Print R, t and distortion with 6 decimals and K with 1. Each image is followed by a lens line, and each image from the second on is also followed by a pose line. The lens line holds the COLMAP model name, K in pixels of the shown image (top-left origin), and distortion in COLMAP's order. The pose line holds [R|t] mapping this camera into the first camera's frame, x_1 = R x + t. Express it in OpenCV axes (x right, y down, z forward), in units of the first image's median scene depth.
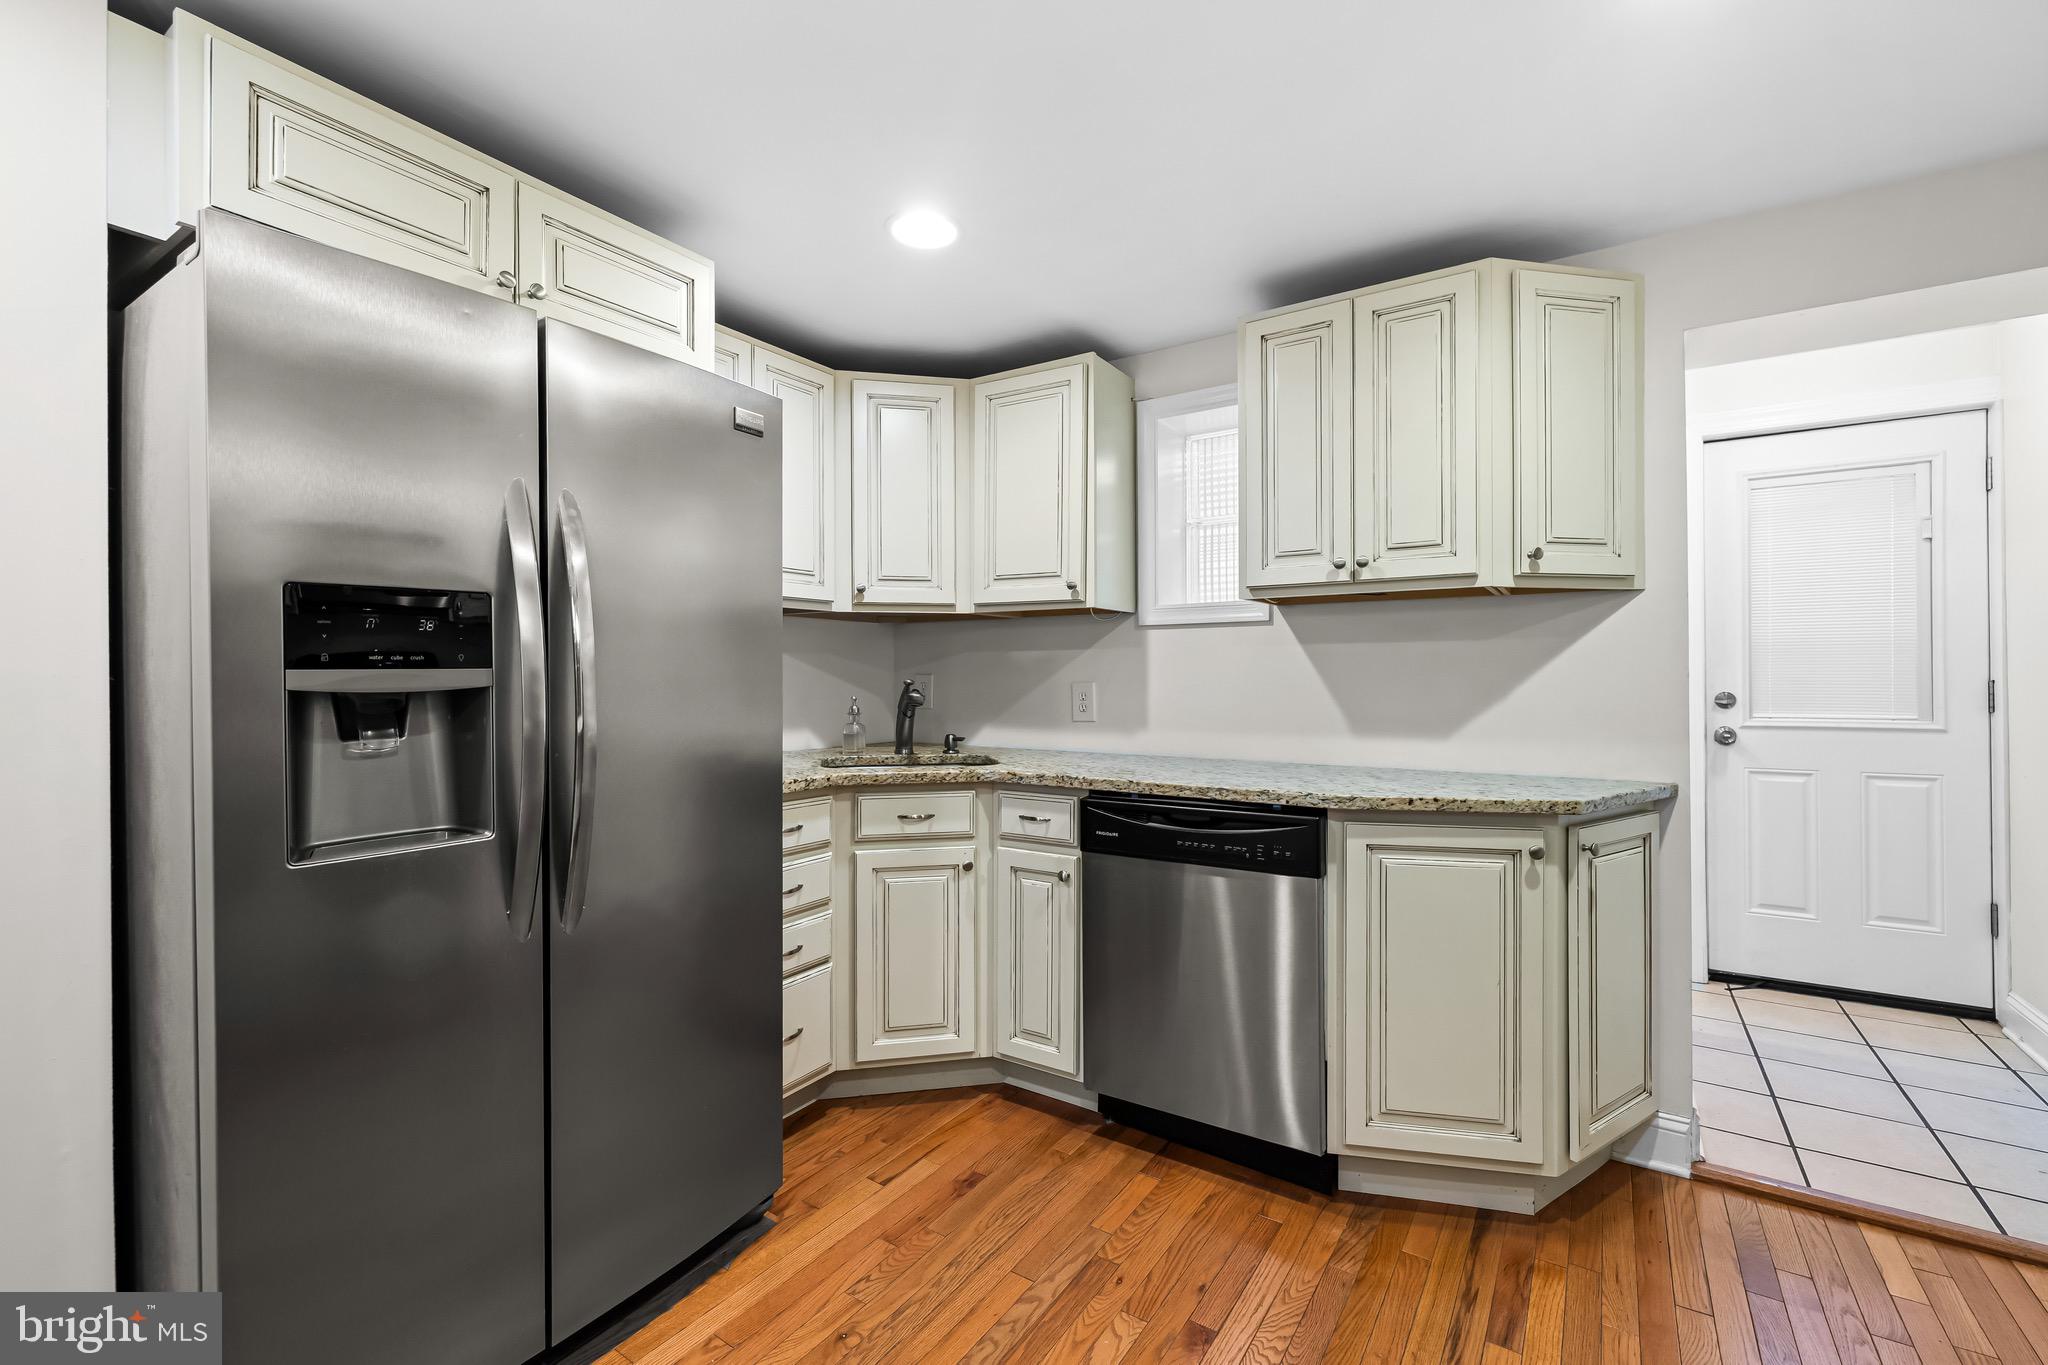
lens RADIAL K [[861.3, 0, 1029.7], [0, 861.3, 675.1], [0, 0, 1]] dist [0.000898, 0.000125]
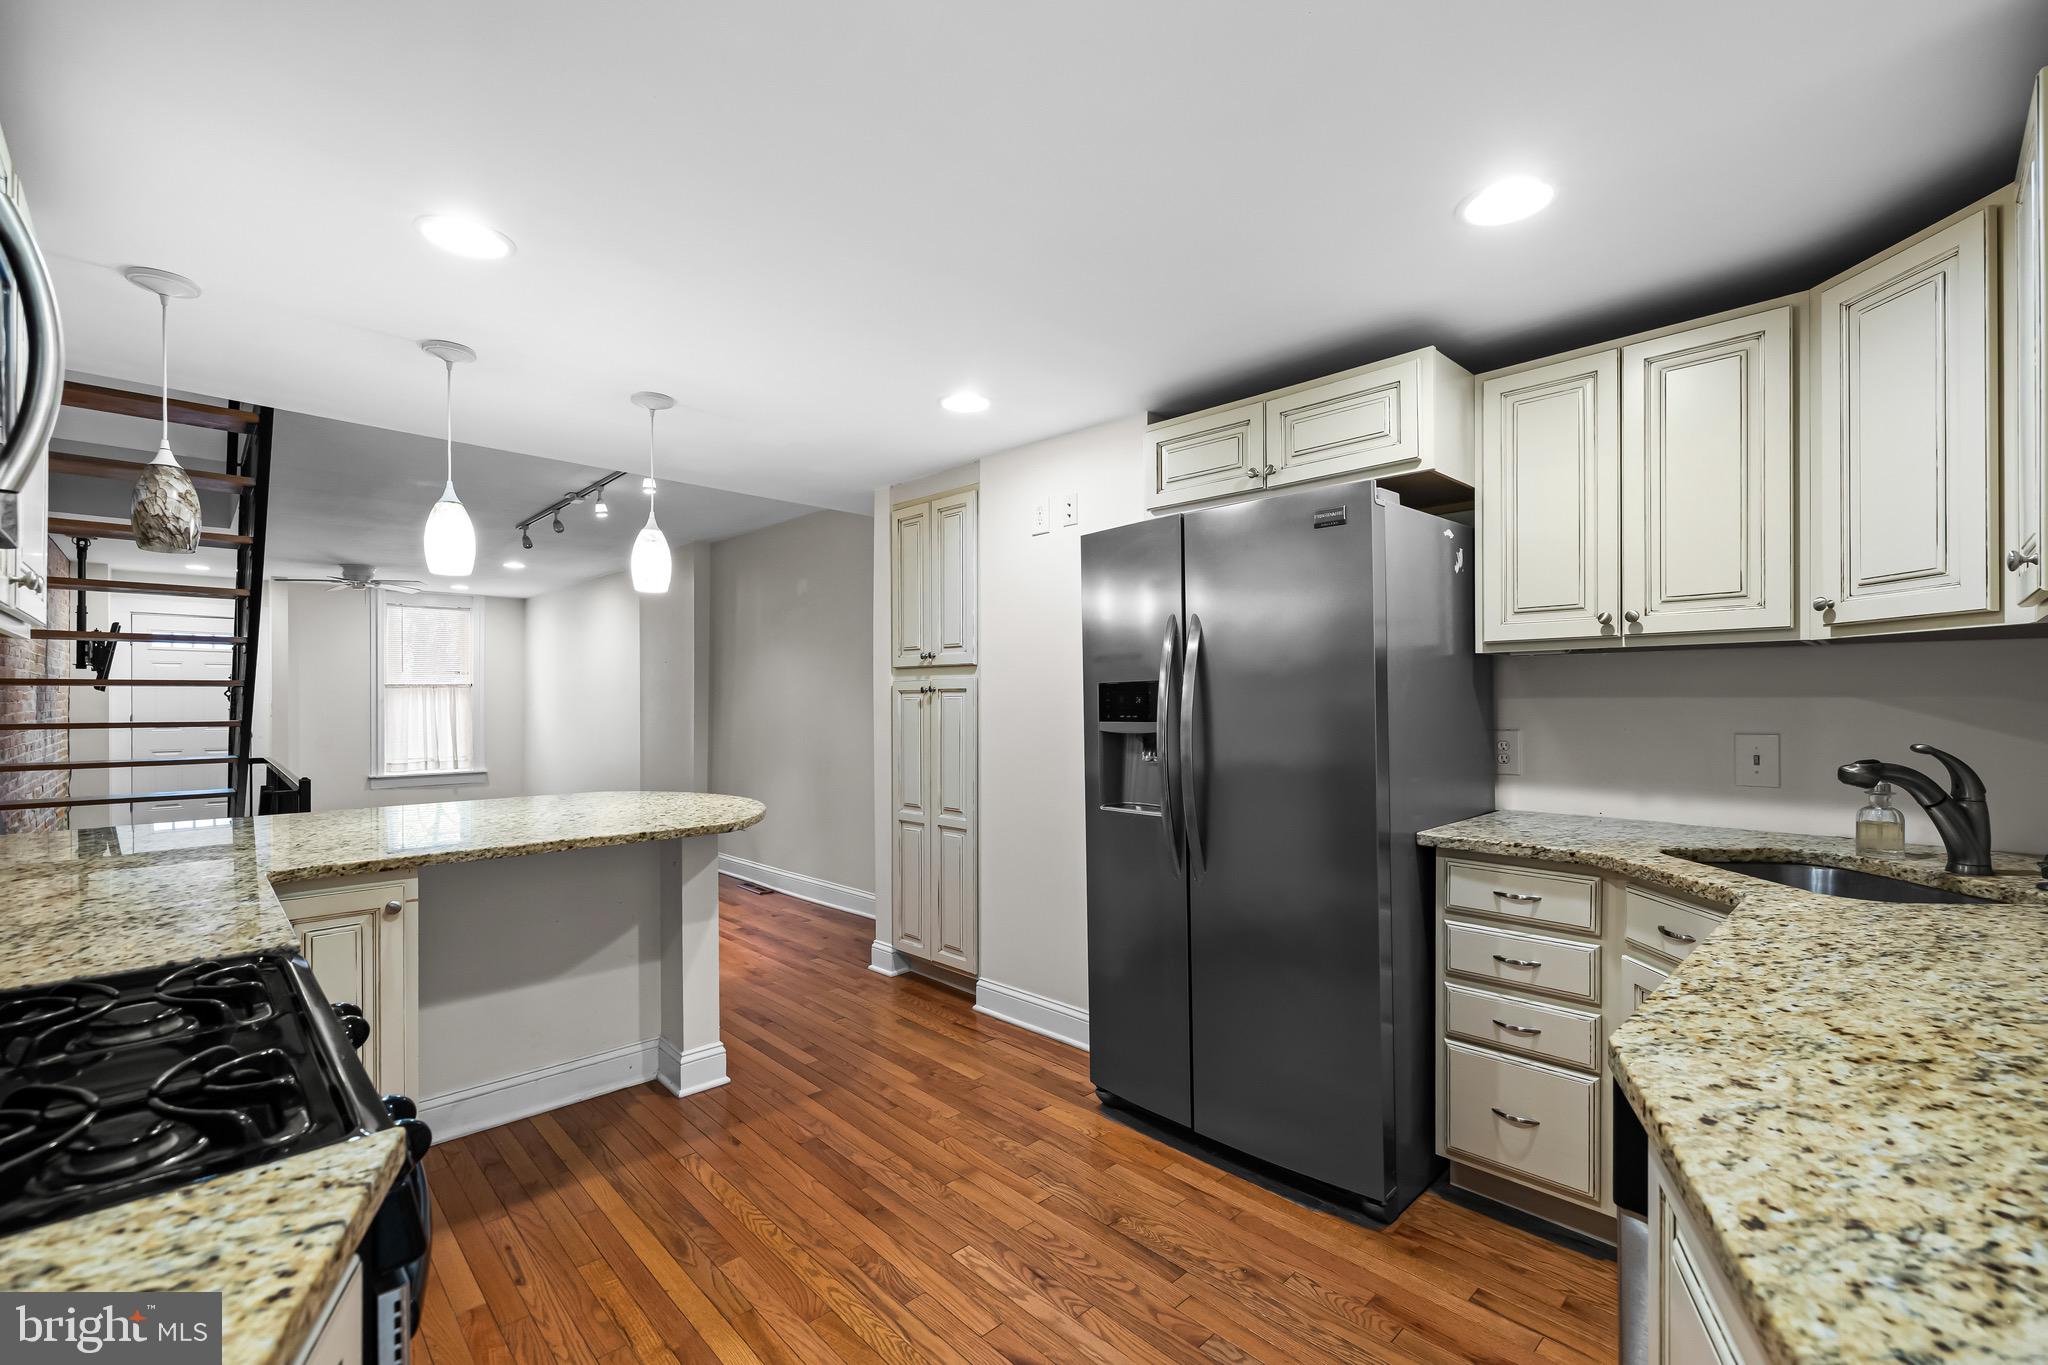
lens RADIAL K [[877.6, 0, 1009.1], [0, 877.6, 698.6], [0, 0, 1]] dist [0.002466, 0.000191]
pose [[-0.233964, 0.003690, -0.972238, 0.771192], [0.002896, 0.999991, 0.003098, -0.038959], [0.972241, -0.002091, -0.233972, 0.689406]]
